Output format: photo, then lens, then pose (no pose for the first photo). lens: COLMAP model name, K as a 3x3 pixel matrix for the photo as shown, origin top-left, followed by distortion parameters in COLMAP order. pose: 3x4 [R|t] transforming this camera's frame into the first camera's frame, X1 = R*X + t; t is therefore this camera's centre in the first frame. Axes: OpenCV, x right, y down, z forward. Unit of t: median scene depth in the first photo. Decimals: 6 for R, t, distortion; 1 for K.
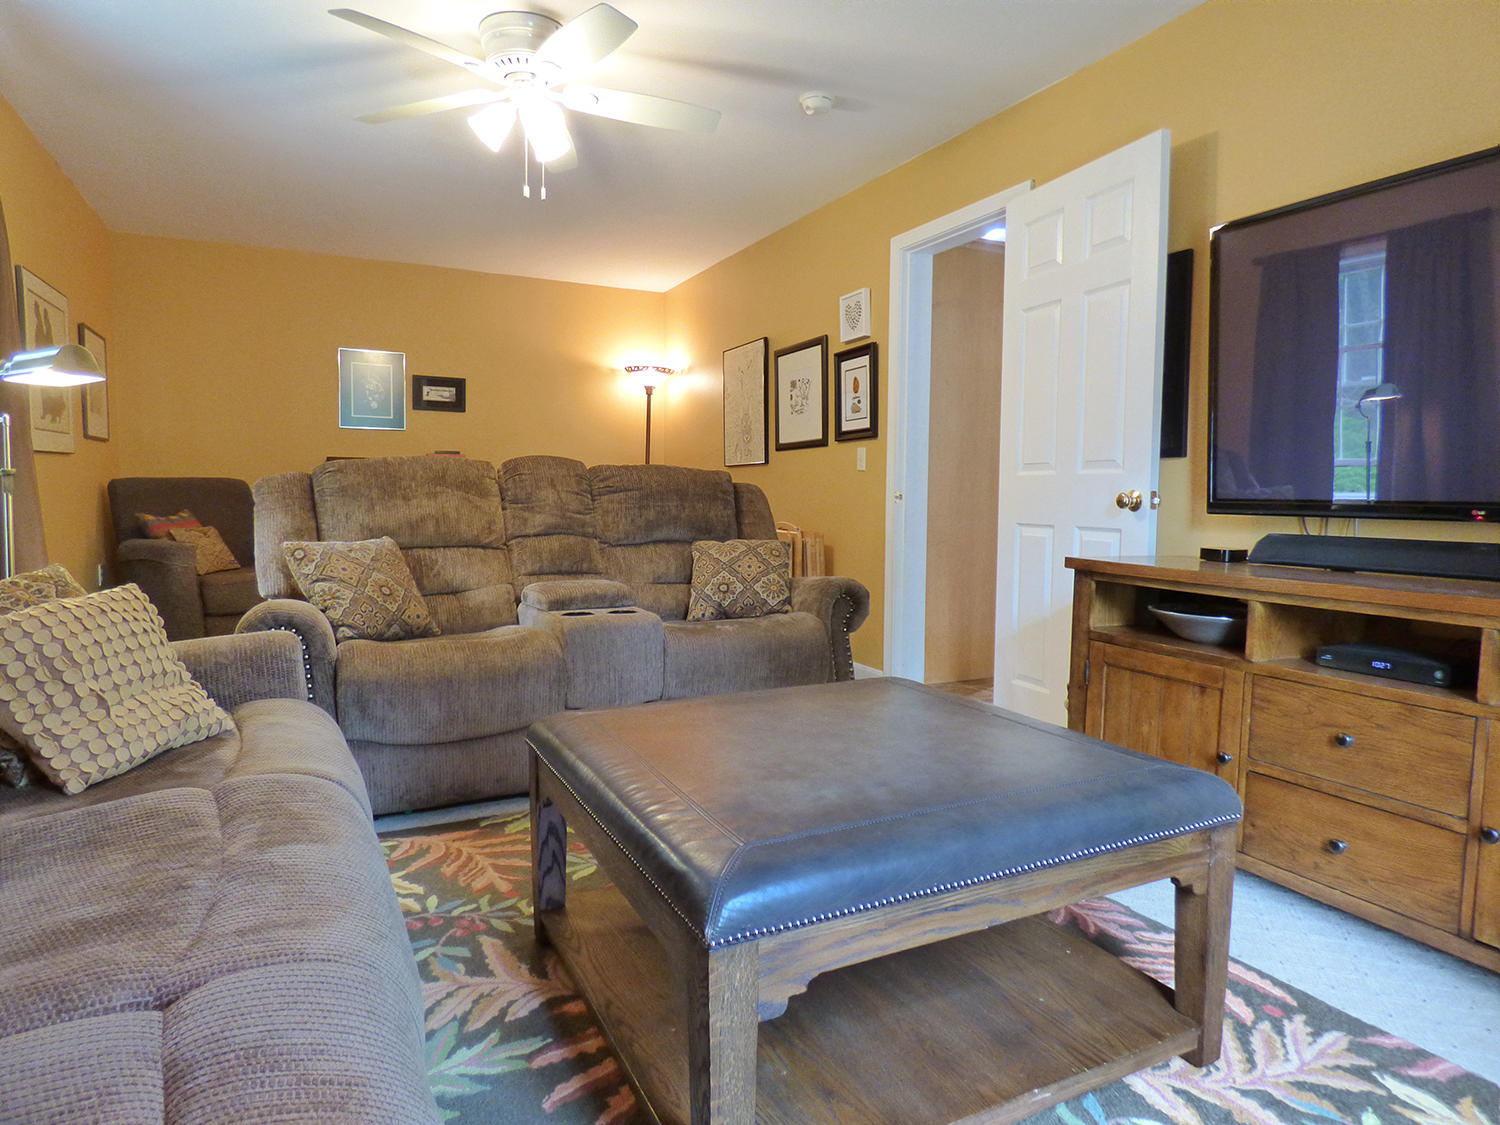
lens RADIAL K [[884.5, 0, 752.3], [0, 884.5, 561.4], [0, 0, 1]] dist [-0.025216, 0.005664]
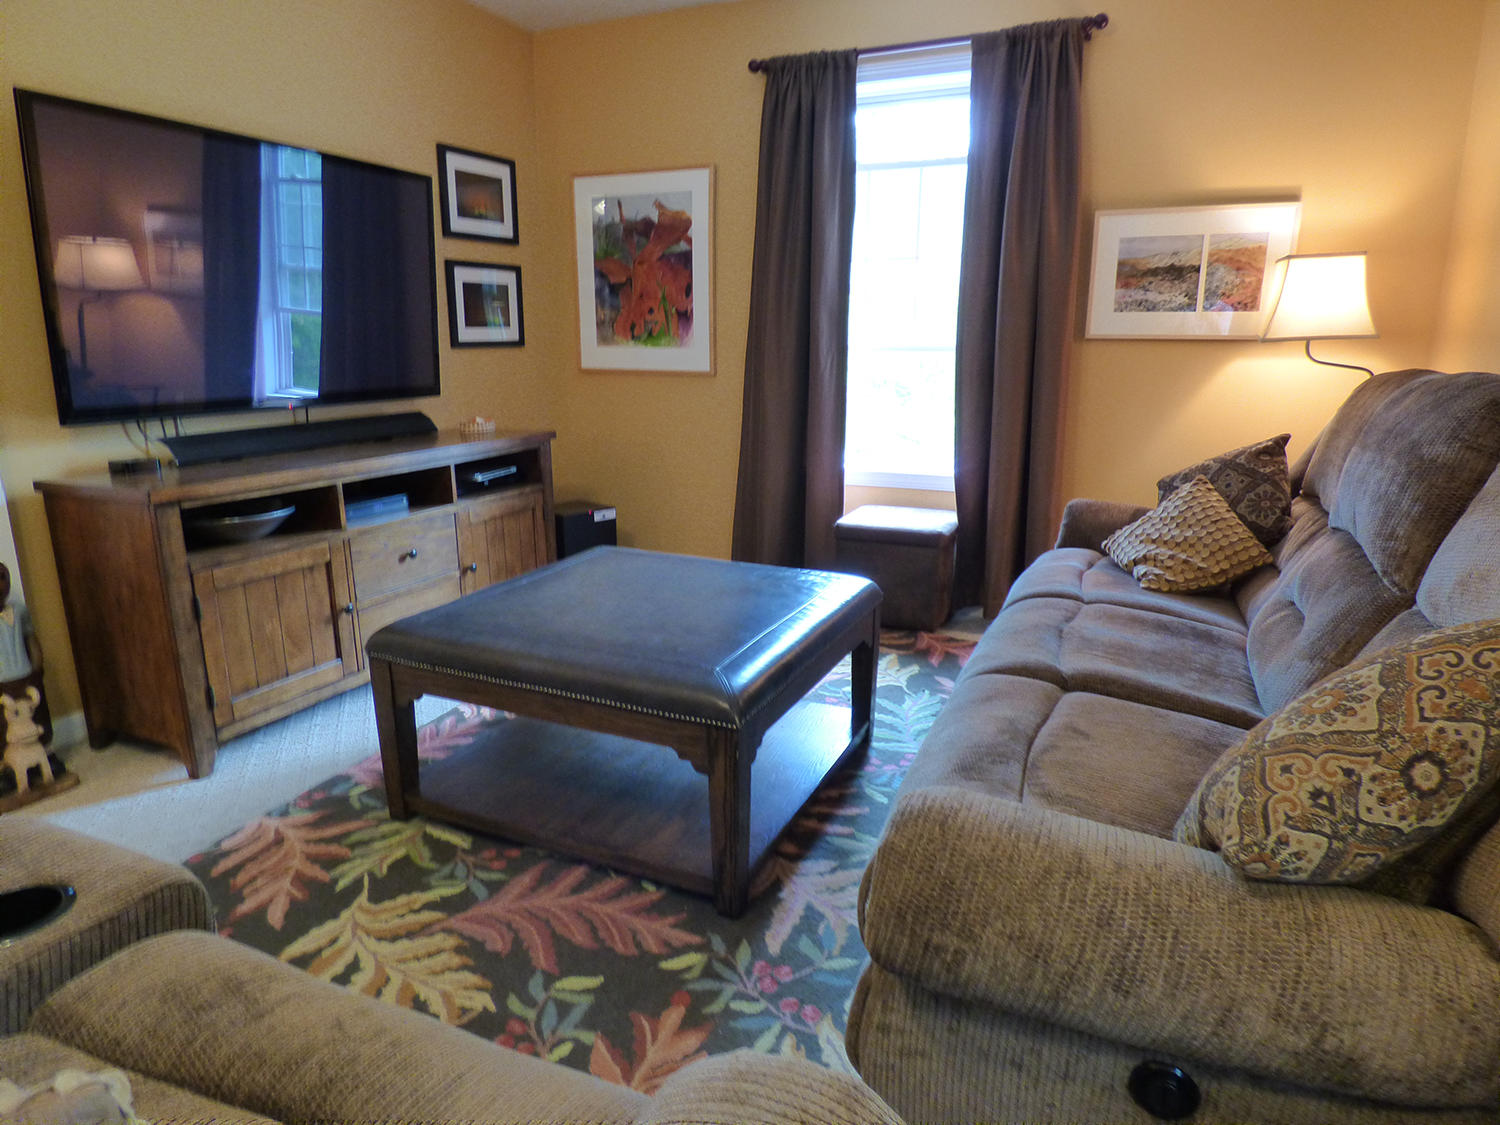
lens RADIAL K [[884.5, 0, 752.5], [0, 884.5, 559.5], [0, 0, 1]] dist [-0.025216, 0.005664]
pose [[-0.626337, -0.198890, 0.753754, -0.919806], [0.048352, 0.955133, 0.292205, -0.224383], [-0.778051, 0.219465, -0.588618, 1.504993]]
